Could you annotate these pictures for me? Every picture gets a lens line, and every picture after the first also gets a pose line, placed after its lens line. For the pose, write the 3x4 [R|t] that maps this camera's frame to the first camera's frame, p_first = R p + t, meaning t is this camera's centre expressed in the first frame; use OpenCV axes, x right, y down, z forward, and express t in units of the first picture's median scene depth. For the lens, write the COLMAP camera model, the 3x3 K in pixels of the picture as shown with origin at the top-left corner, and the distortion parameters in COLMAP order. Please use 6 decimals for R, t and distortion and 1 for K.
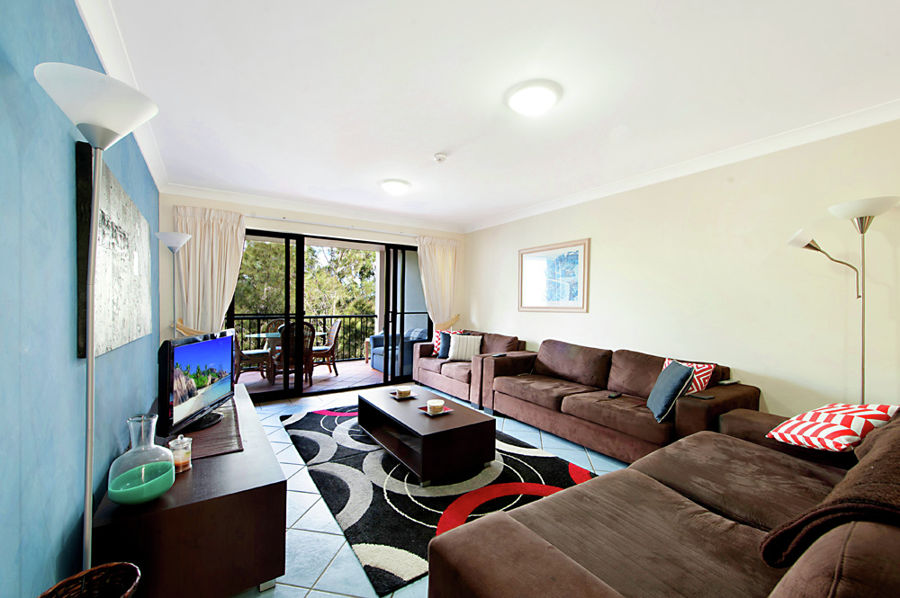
lens RADIAL K [[351.0, 0, 450.0], [0, 351.0, 299.0], [0, 0, 1]] dist [0.000620, -0.000170]
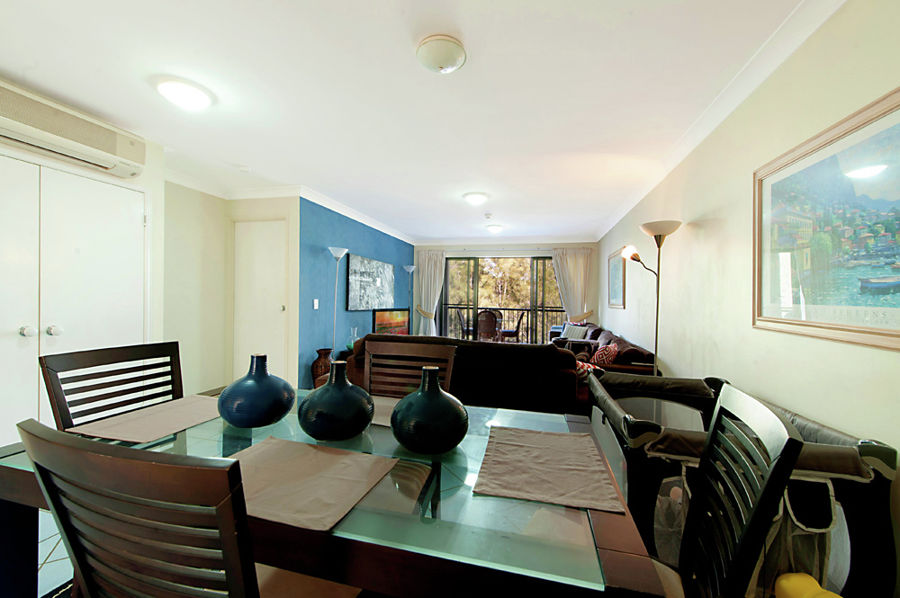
lens RADIAL K [[351.0, 0, 450.0], [0, 351.0, 299.0], [0, 0, 1]] dist [0.000620, -0.000170]
pose [[0.672284, 0.012765, -0.740183, 0.614761], [-0.006761, 0.999916, 0.011103, -0.001116], [0.740262, -0.002460, 0.672314, -0.176780]]
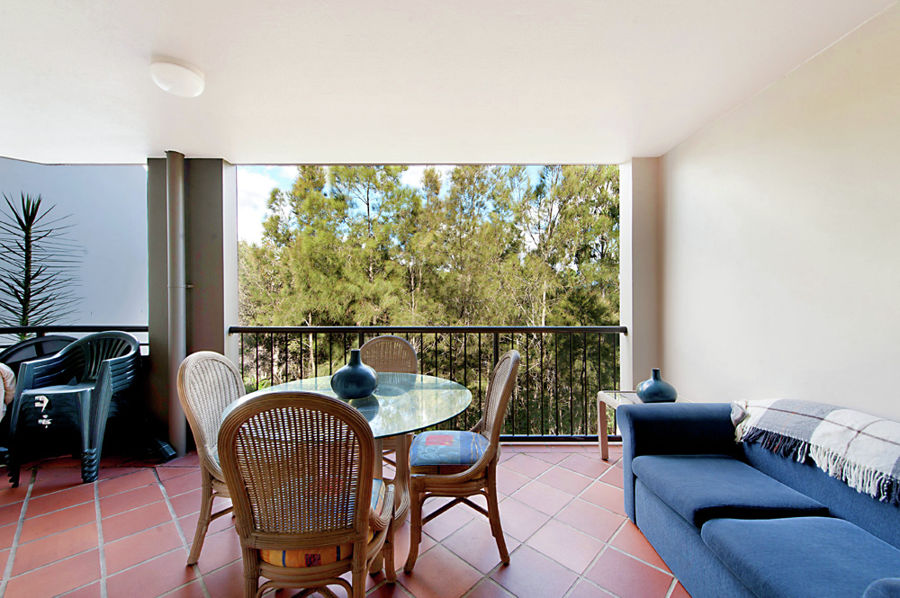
lens RADIAL K [[351.0, 0, 450.0], [0, 351.0, 299.0], [0, 0, 1]] dist [0.000620, -0.000170]
pose [[0.829339, 0.008841, -0.558676, -0.242040], [0.005199, 0.999709, 0.023538, 0.004409], [0.558721, -0.022426, 0.829052, 0.887031]]
